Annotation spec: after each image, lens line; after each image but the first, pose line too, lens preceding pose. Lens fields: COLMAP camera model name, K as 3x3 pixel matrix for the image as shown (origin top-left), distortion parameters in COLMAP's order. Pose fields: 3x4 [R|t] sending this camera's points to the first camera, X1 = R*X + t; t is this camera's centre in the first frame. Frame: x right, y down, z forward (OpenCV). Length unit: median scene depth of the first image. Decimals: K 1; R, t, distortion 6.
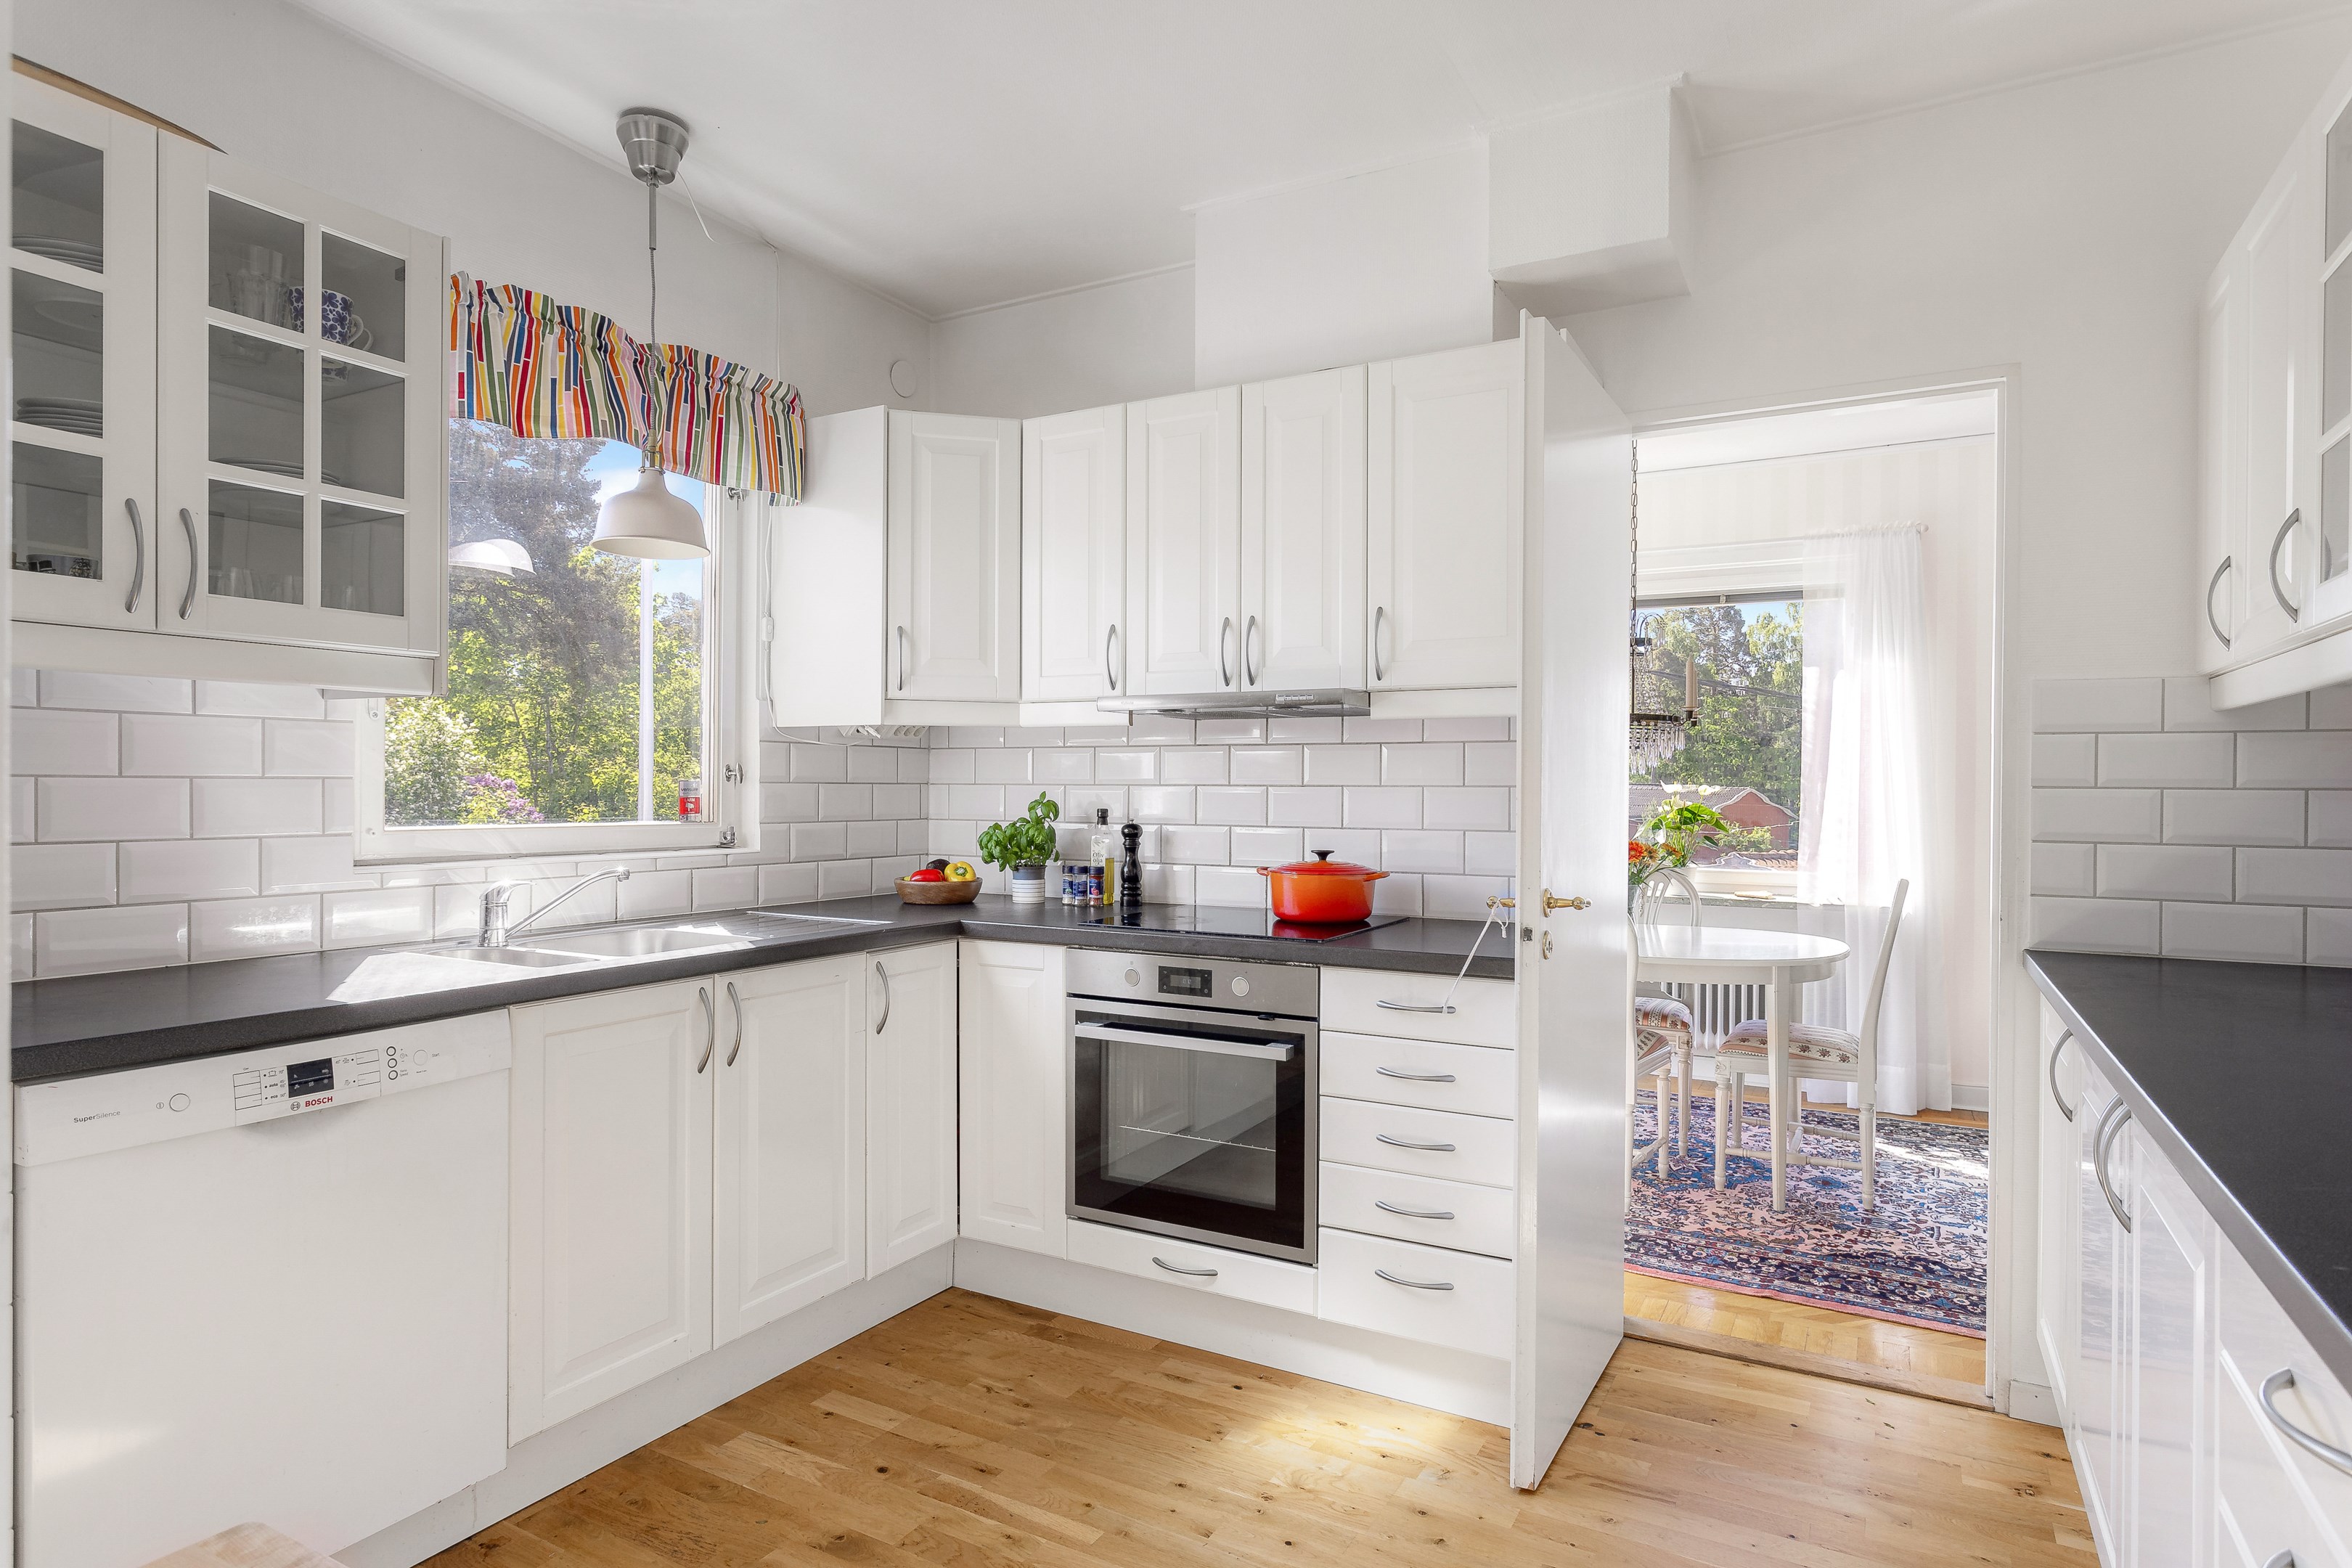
lens RADIAL K [[1256.9, 0, 1122.7], [0, 1256.9, 803.5], [0, 0, 1]] dist [-0.007583, -0.001050]
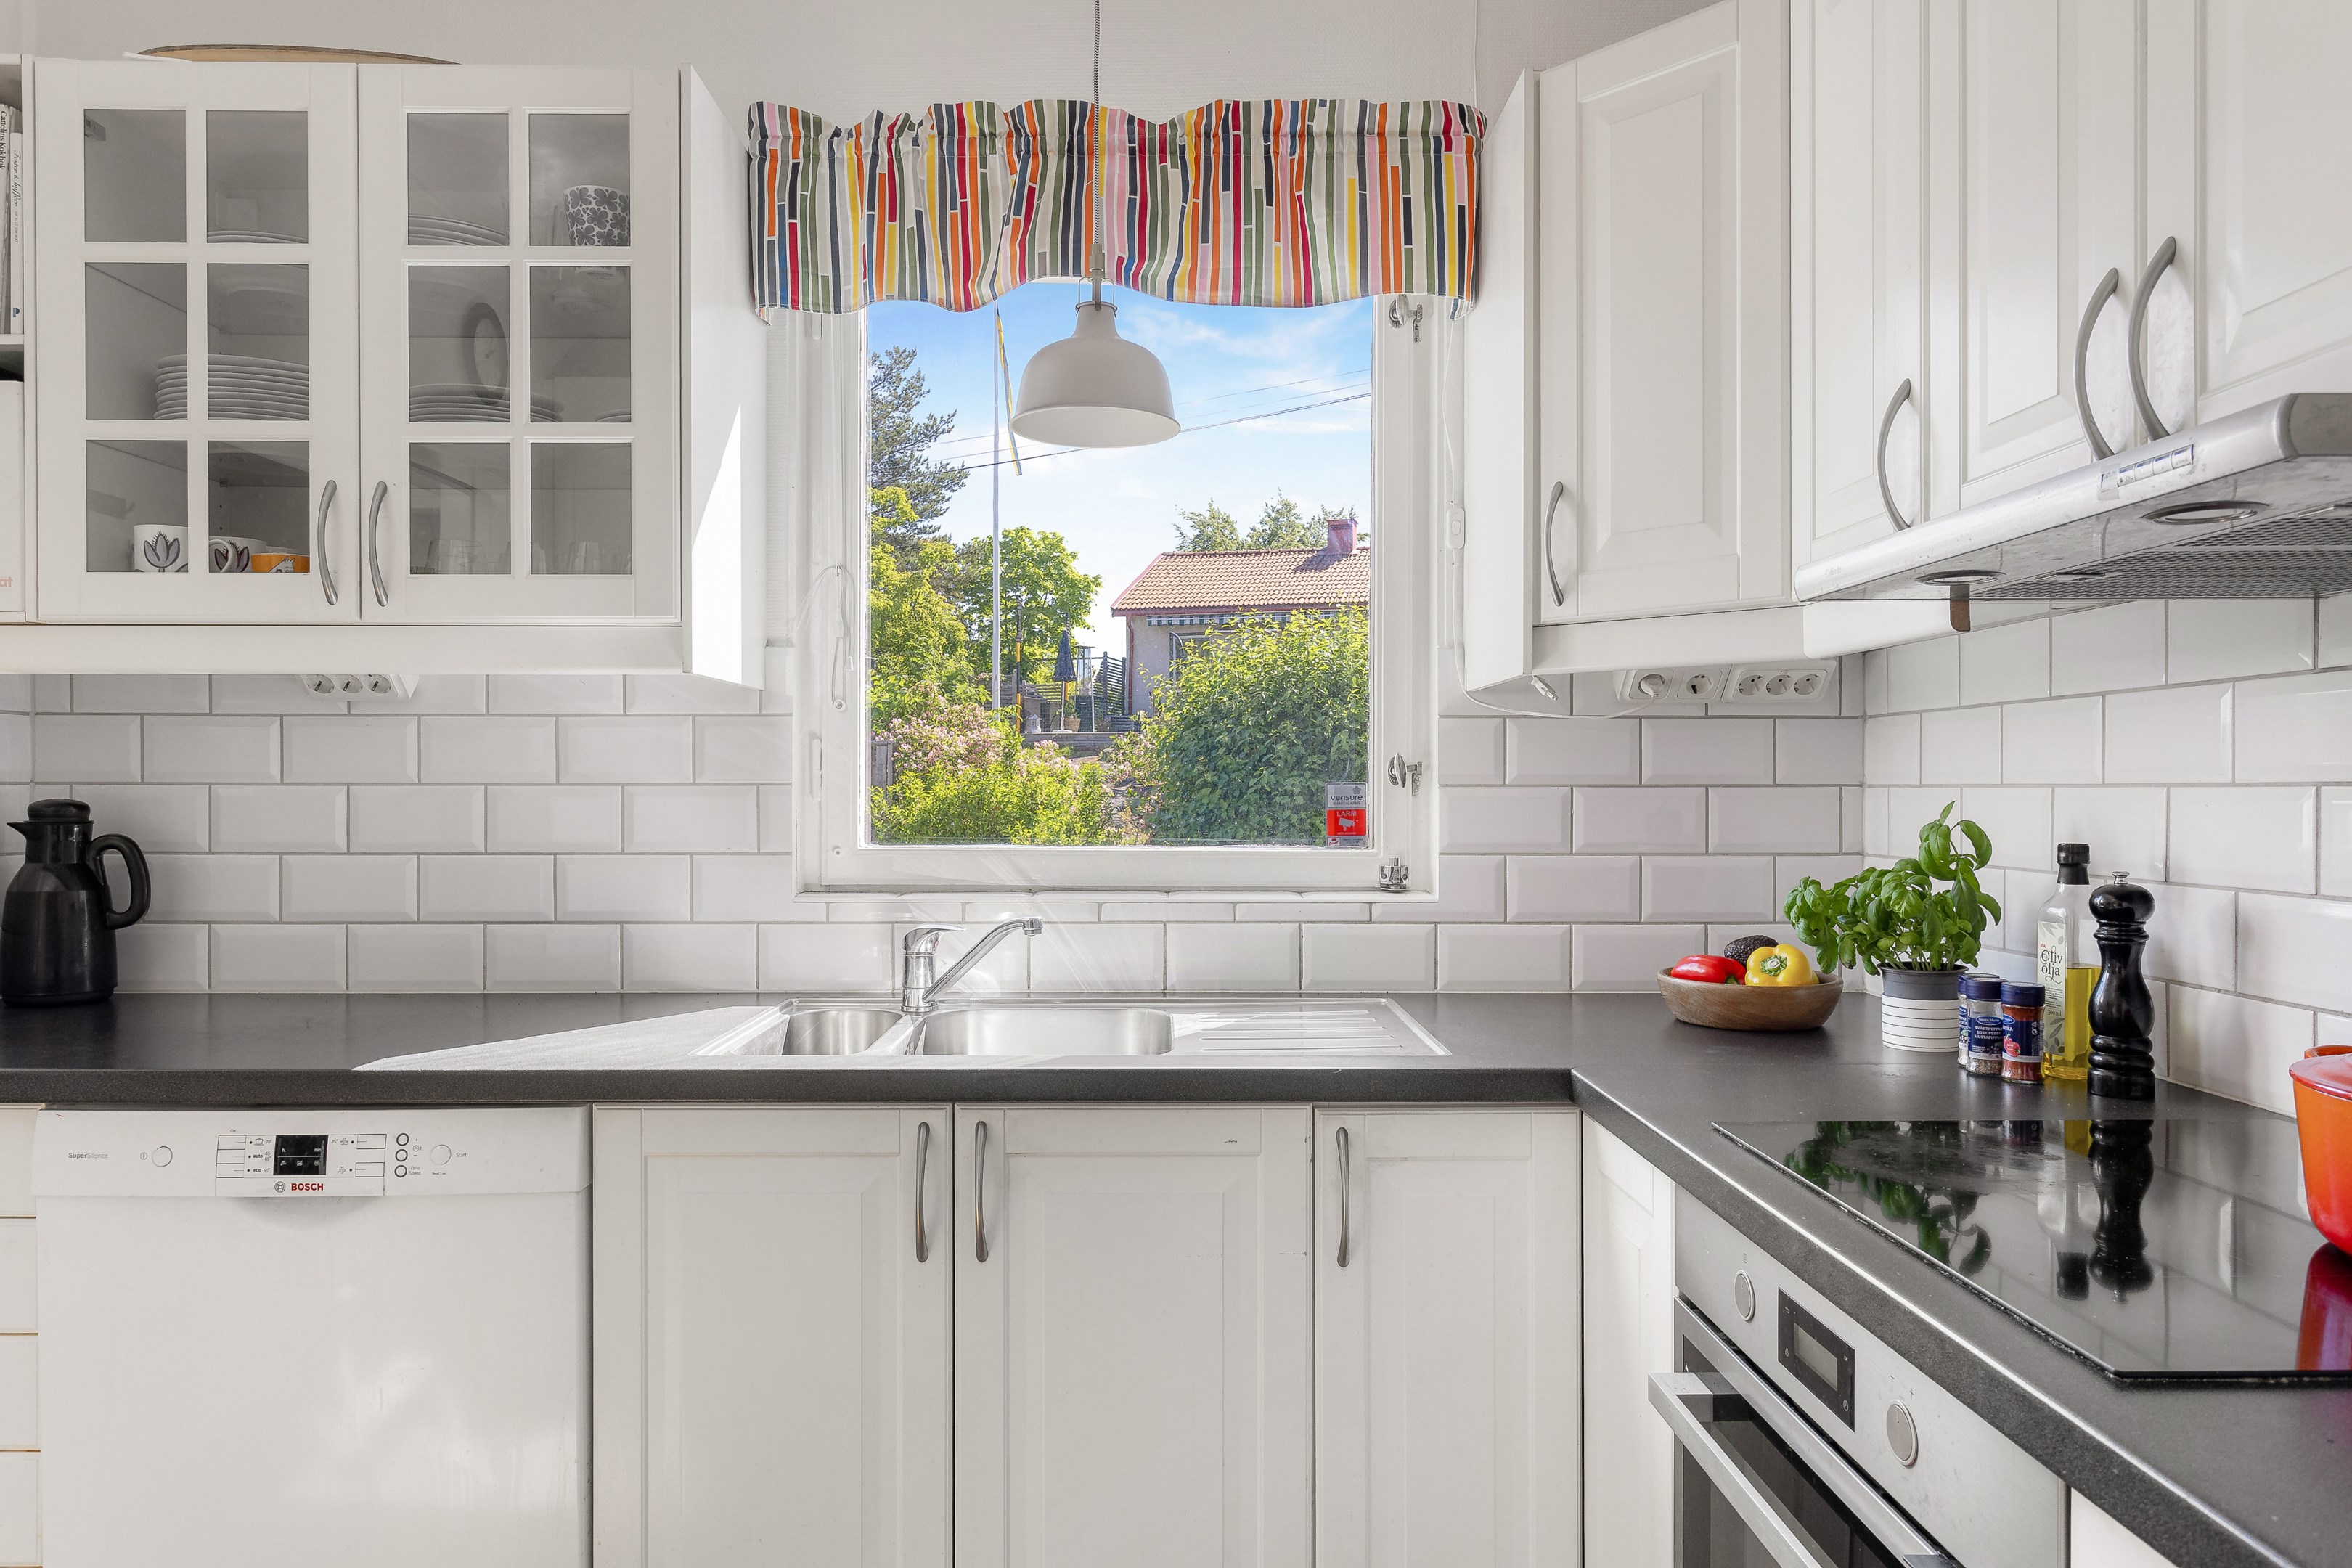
lens RADIAL K [[1490.4, 0, 1178.4], [0, 1490.4, 793.2], [0, 0, 1]] dist [-0.008403, 0.005182]
pose [[0.528043, -0.002815, -0.849213, 0.323133], [-0.008334, 0.999929, -0.008496, -0.007707], [0.849176, 0.011563, 0.527983, 0.674812]]
